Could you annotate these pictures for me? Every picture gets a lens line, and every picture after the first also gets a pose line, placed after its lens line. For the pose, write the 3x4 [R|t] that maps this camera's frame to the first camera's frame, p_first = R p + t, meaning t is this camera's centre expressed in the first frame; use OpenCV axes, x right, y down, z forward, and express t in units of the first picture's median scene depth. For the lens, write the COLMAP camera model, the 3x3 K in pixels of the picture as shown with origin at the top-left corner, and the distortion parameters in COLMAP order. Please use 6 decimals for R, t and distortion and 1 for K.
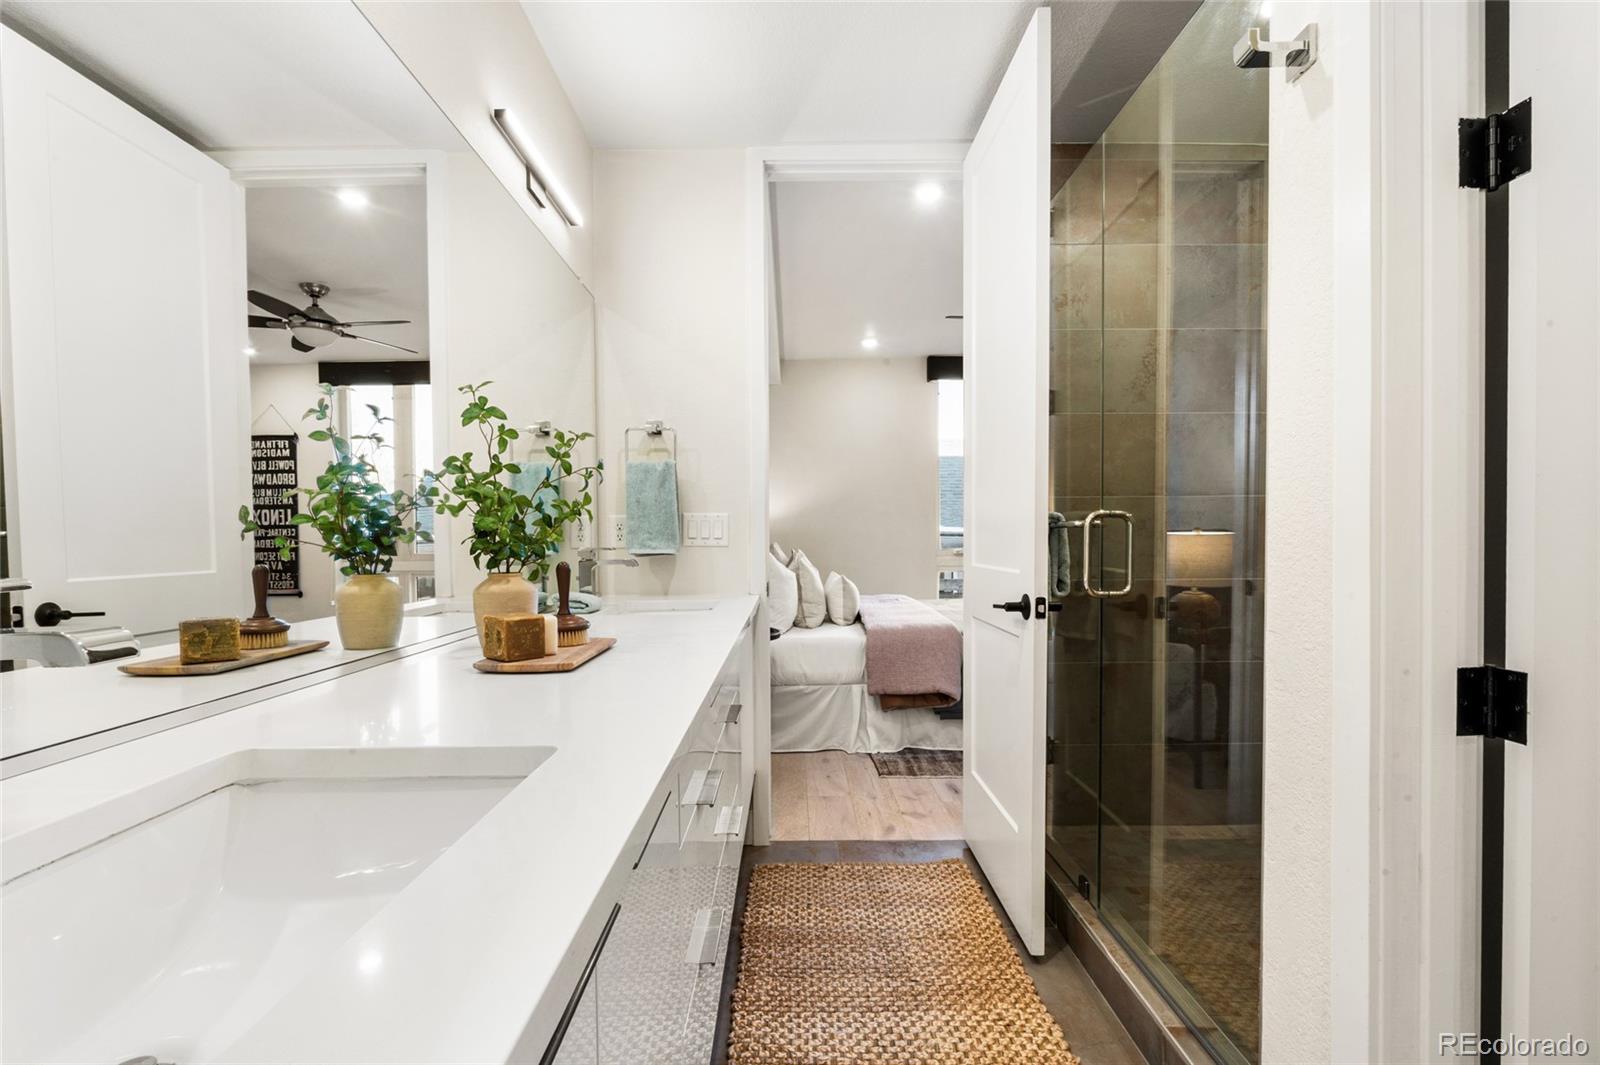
lens RADIAL K [[710.8, 0, 821.4], [0, 710.8, 562.2], [0, 0, 1]] dist [-0.006861, 0.001945]
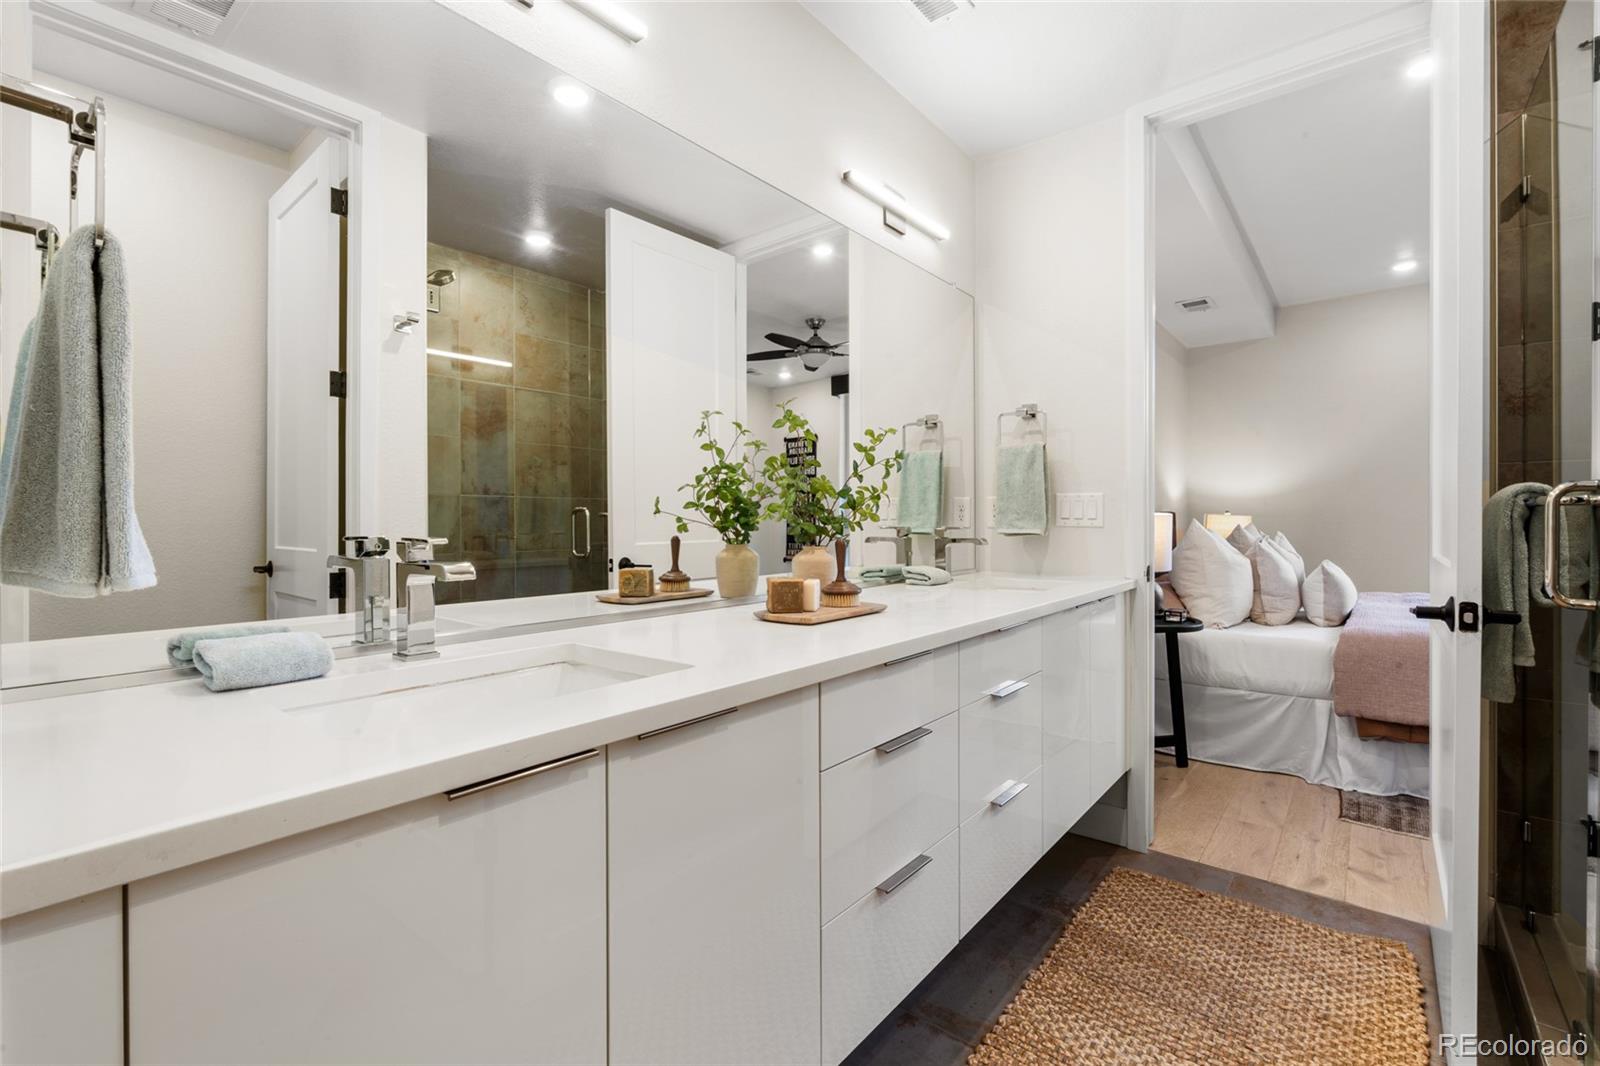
lens RADIAL K [[710.8, 0, 811.6], [0, 710.8, 527.3], [0, 0, 1]] dist [-0.006861, 0.001945]
pose [[0.776209, 0.012496, -0.630351, 0.177476], [-0.024367, 0.999651, -0.010188, -0.002792], [0.630004, 0.023268, 0.776243, 0.008019]]
